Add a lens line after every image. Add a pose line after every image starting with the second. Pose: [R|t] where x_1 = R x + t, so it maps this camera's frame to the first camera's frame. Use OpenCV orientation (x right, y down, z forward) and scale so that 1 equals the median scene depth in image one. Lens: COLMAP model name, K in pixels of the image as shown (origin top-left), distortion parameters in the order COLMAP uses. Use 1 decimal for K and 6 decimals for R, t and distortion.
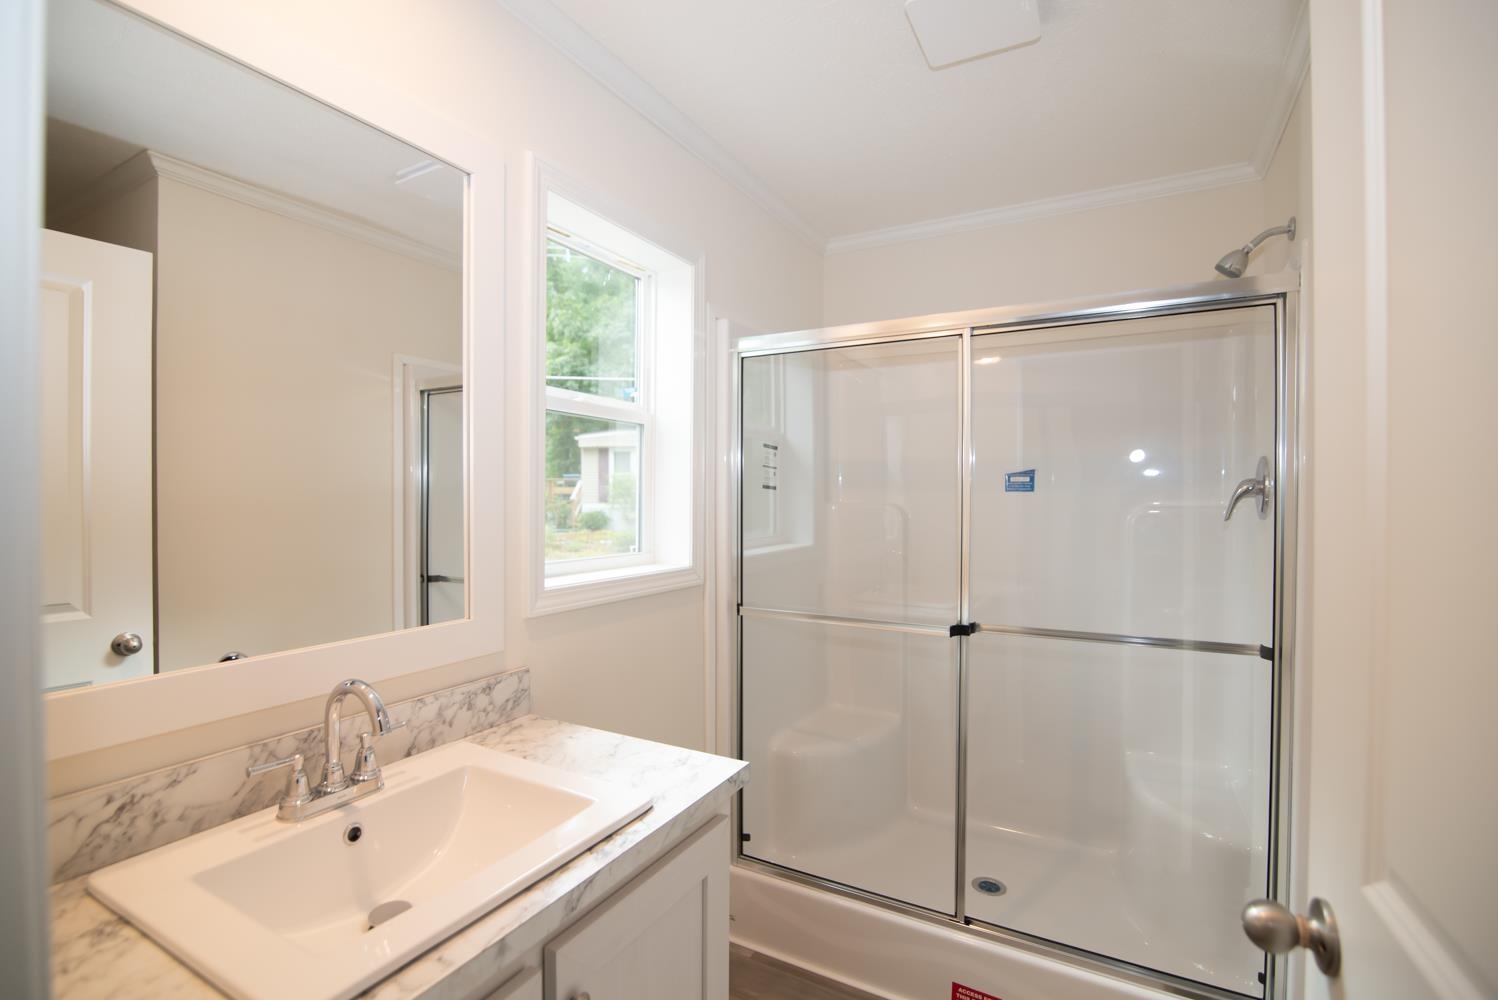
lens RADIAL K [[688.8, 0, 749.0], [0, 688.8, 500.0], [0, 0, 1]] dist [-0.018123, -0.000030]
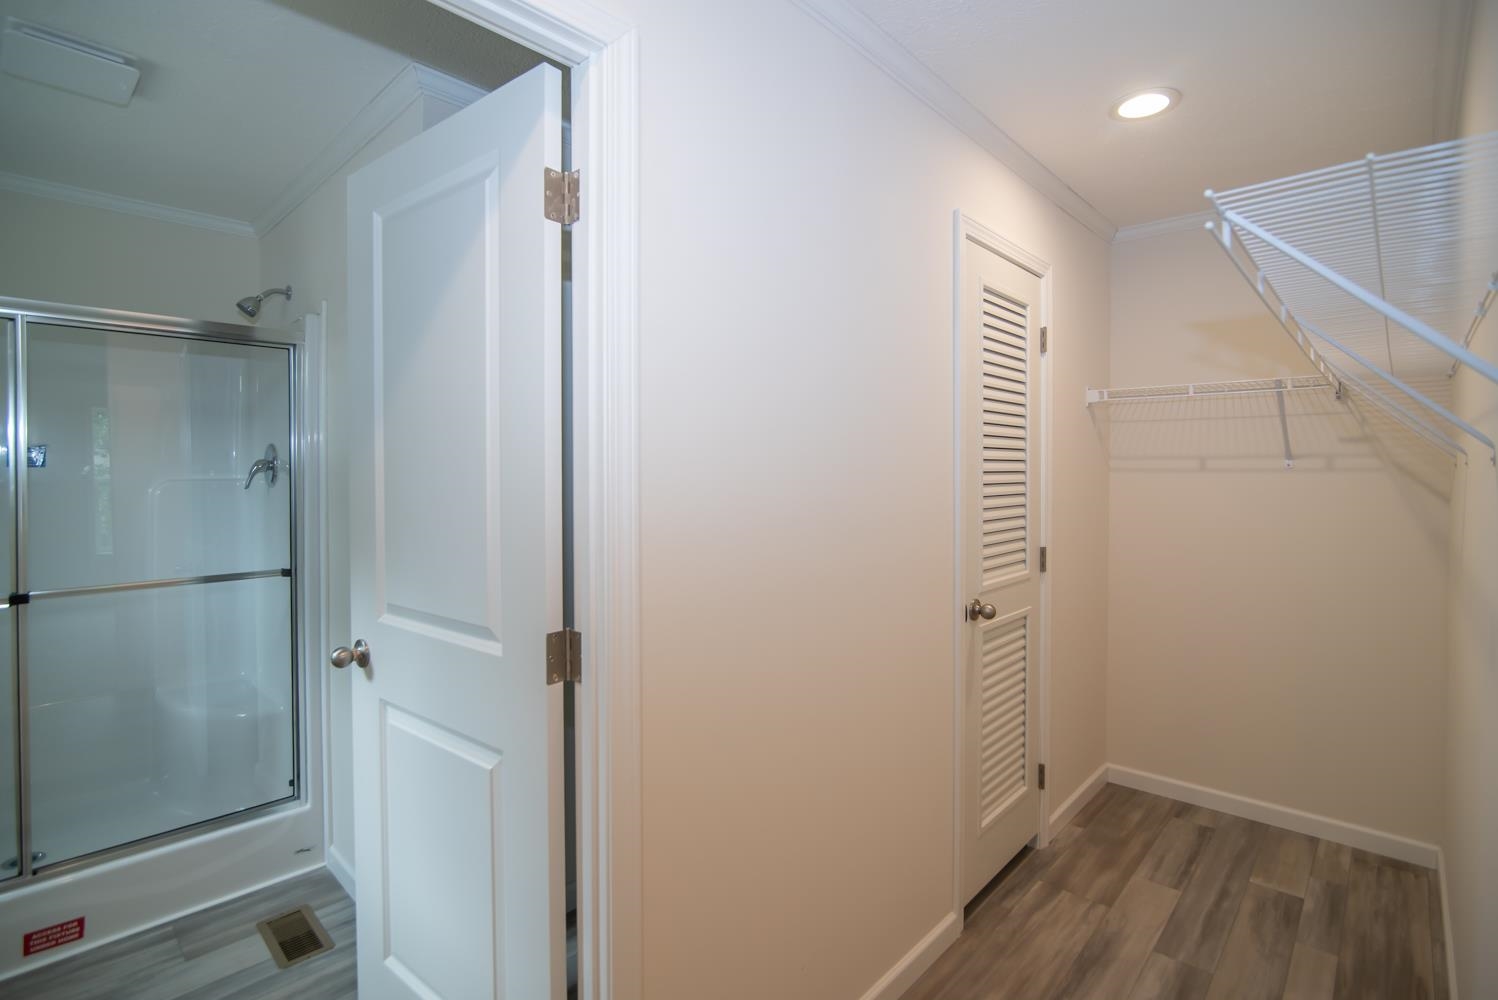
lens RADIAL K [[710.5, 0, 744.9], [0, 710.5, 485.6], [0, 0, 1]] dist [-0.014173, 0.000027]
pose [[0.247399, -0.019338, 0.968721, -0.462310], [0.009122, 0.999803, 0.017628, 0.006630], [-0.968871, 0.004476, 0.247527, -0.354506]]
